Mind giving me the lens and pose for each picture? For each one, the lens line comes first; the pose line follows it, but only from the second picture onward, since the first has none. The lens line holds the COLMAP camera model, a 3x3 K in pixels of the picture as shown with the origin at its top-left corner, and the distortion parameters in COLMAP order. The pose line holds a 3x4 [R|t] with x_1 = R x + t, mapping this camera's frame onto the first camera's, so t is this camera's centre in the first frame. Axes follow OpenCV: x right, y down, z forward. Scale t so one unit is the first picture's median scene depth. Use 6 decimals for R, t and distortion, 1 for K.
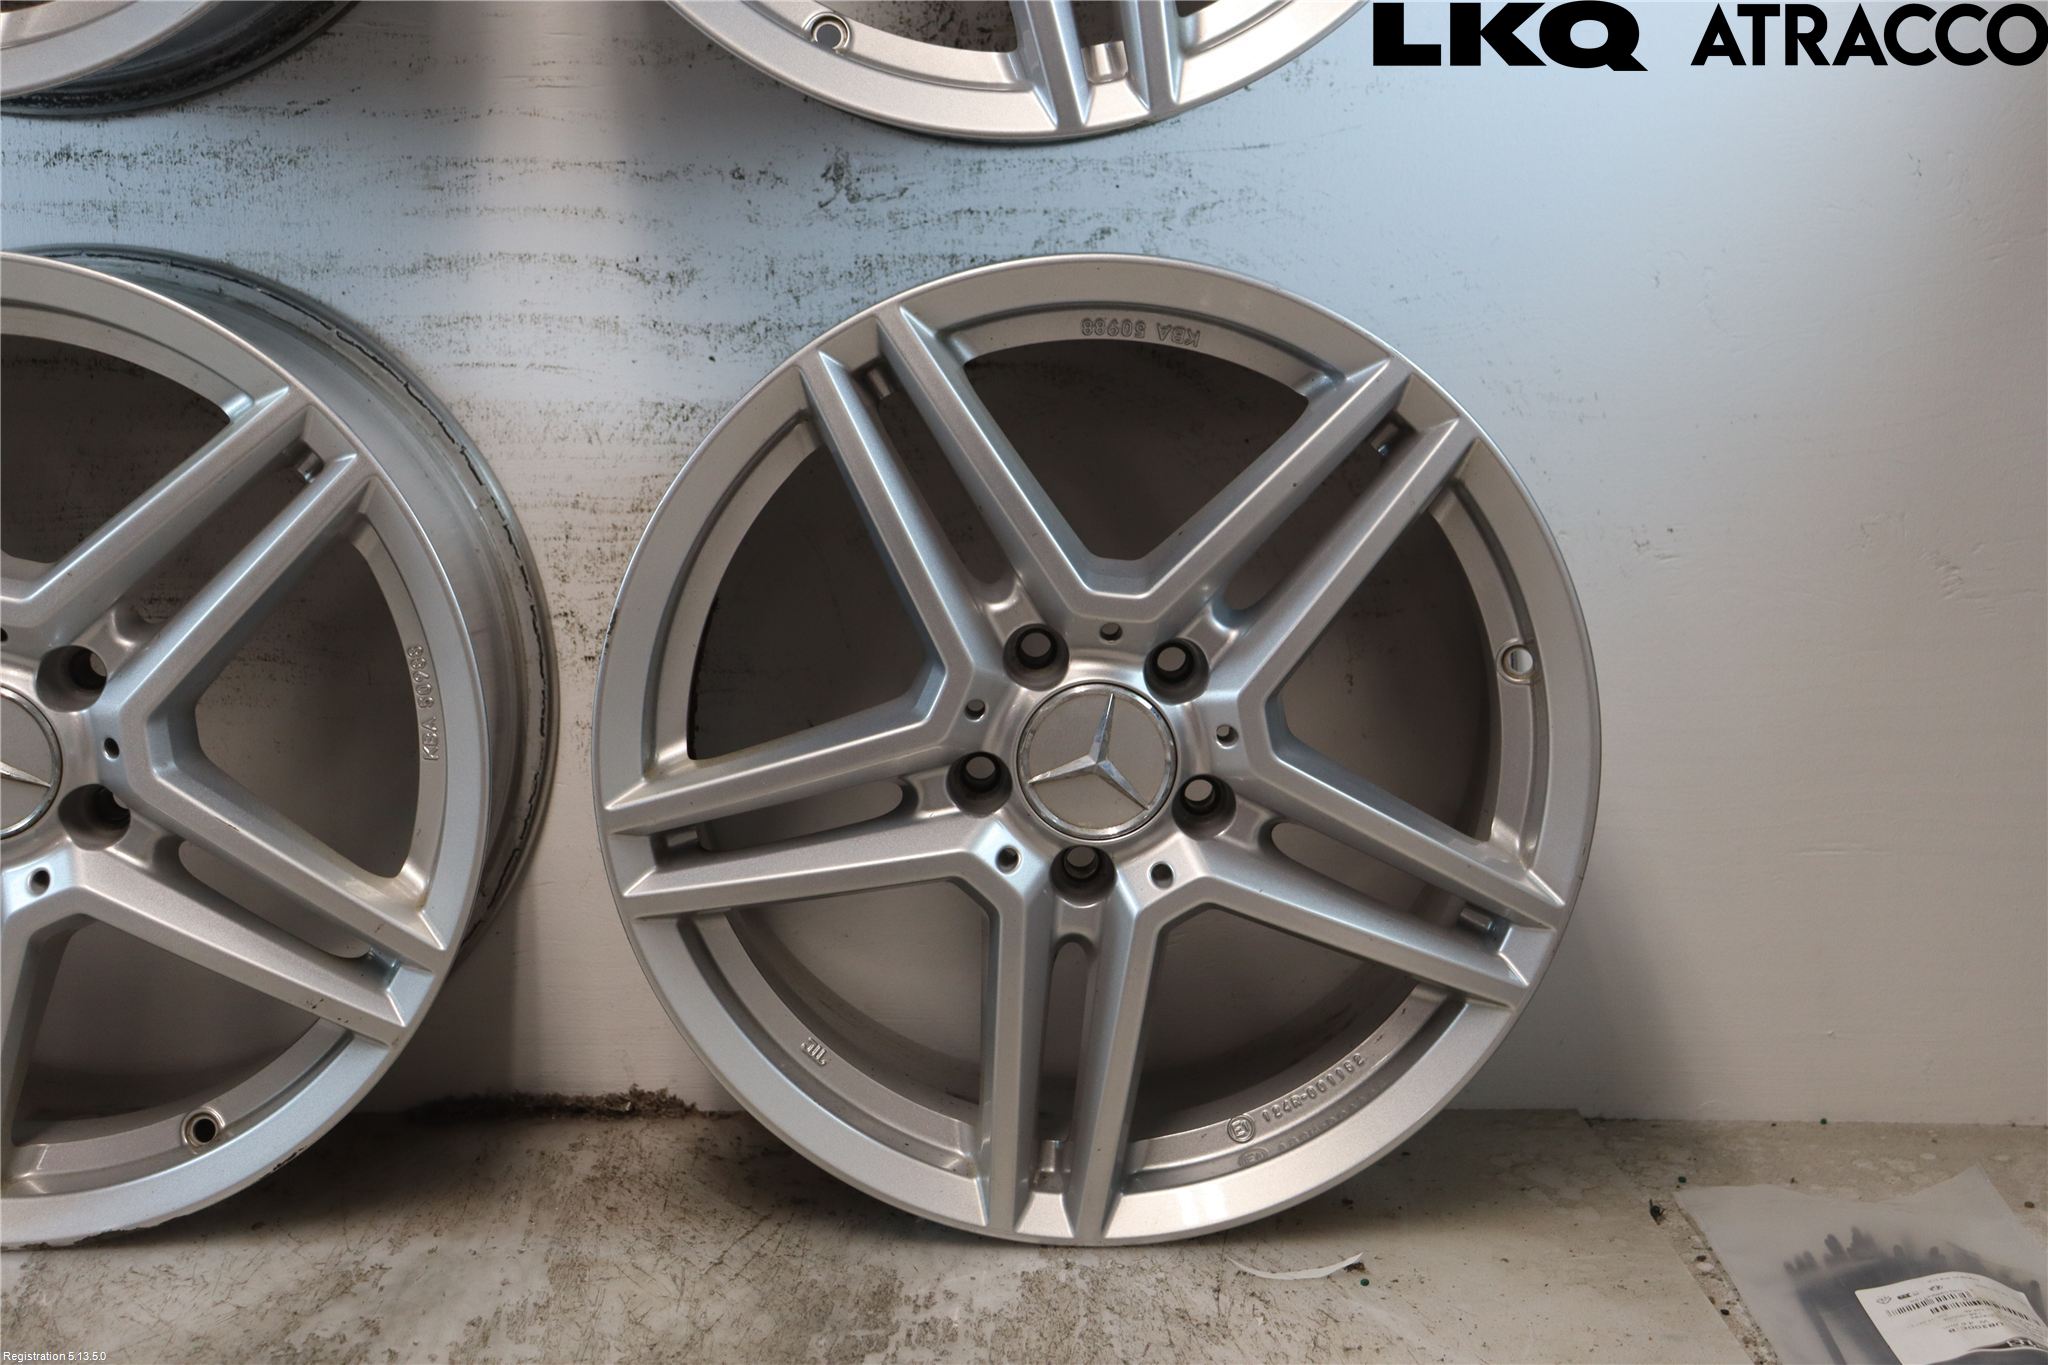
lens RADIAL K [[2991.4, 0, 1008.0], [0, 2991.4, 669.1], [0, 0, 1]] dist [0.097004, 0.000000]
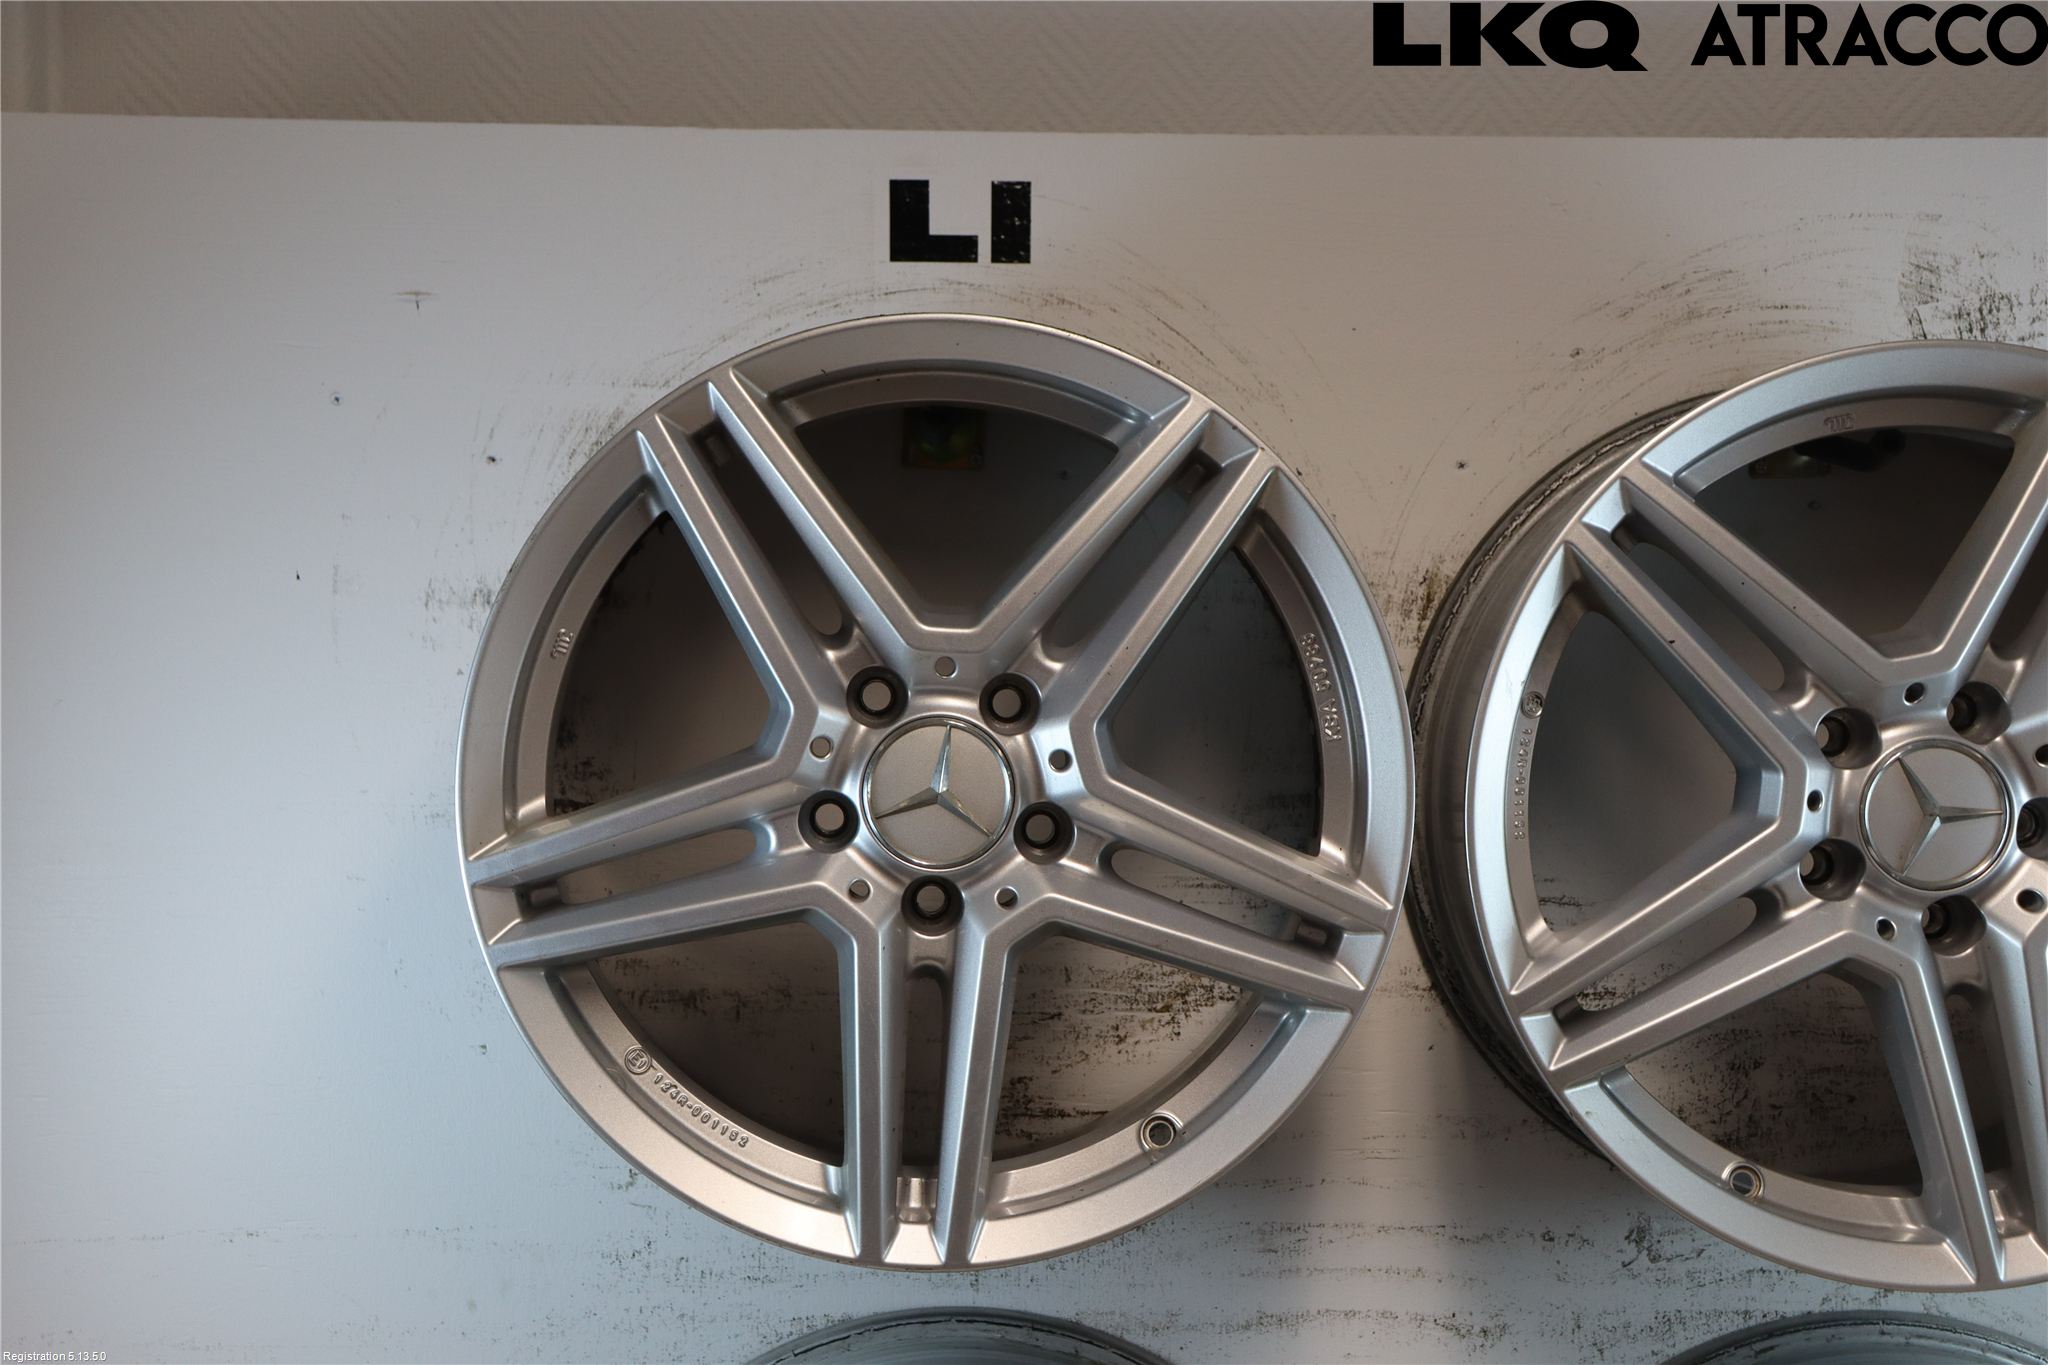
lens RADIAL K [[2997.4, 0, 1009.6], [0, 2997.4, 704.8], [0, 0, 1]] dist [0.103308, 0.000000]
pose [[0.998914, 0.002585, 0.046526, -0.333758], [0.004434, 0.988659, -0.150115, -0.191535], [-0.046387, 0.150158, 0.987573, -0.091516]]
